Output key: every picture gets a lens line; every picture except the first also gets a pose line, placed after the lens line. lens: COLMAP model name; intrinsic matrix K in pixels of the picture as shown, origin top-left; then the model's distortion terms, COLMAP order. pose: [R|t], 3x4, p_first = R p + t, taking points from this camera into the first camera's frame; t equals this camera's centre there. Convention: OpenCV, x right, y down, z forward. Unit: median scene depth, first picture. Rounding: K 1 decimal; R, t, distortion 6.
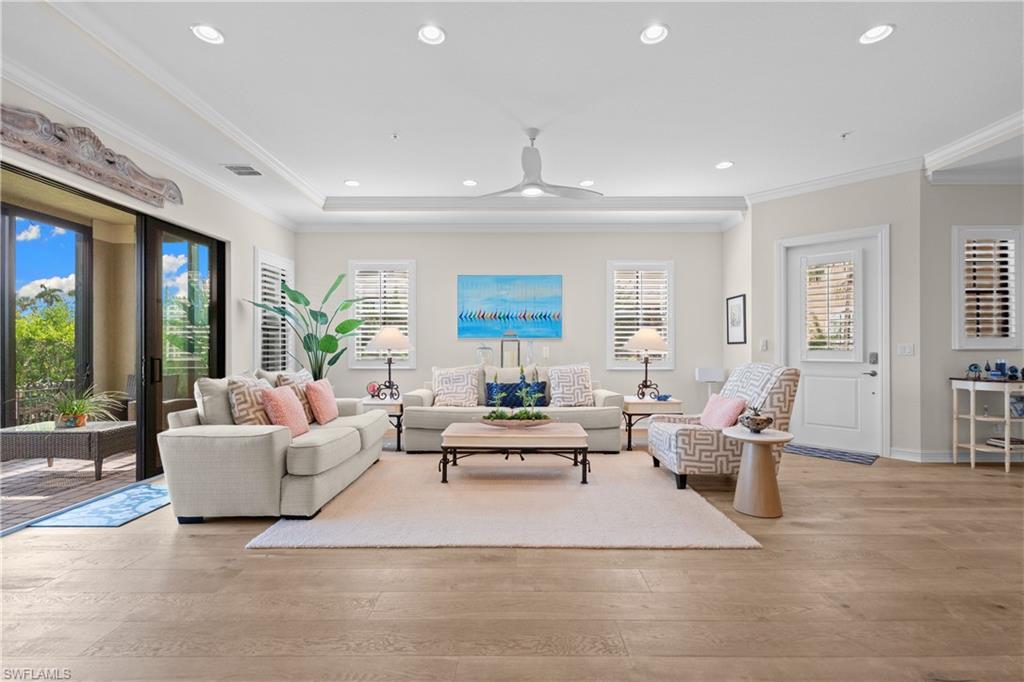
lens RADIAL K [[459.3, 0, 514.9], [0, 459.3, 348.3], [0, 0, 1]] dist [0.000683, -0.001219]
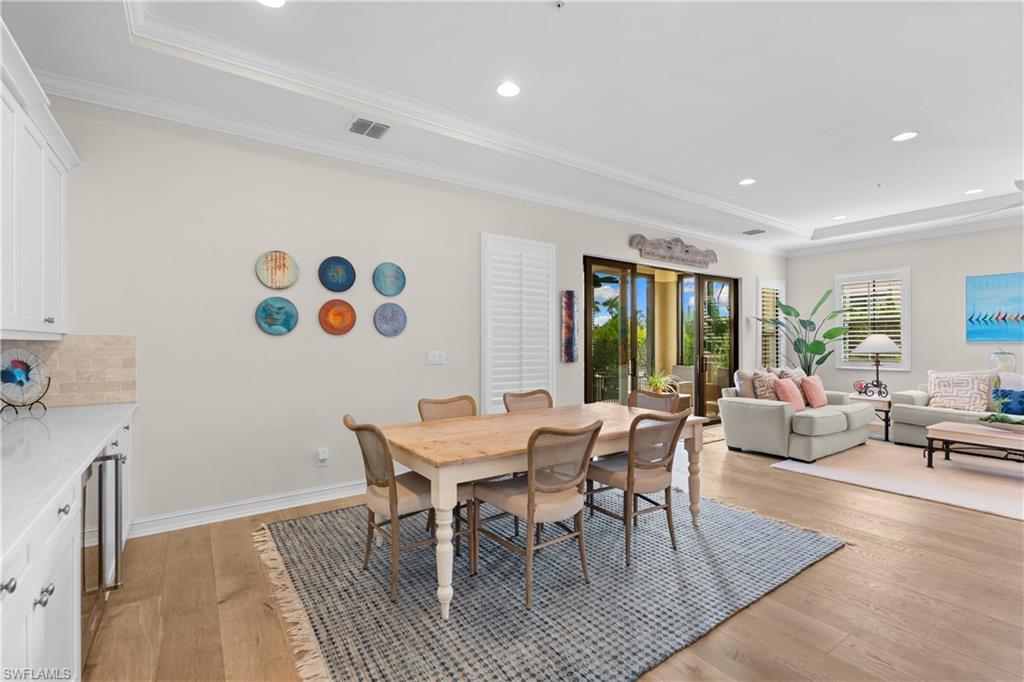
lens RADIAL K [[459.3, 0, 501.8], [0, 459.3, 340.4], [0, 0, 1]] dist [0.000683, -0.001219]
pose [[0.563618, -0.003671, -0.826028, 0.148244], [-0.001520, 0.999984, -0.005481, -0.021967], [0.826034, 0.004345, 0.563603, -0.426913]]
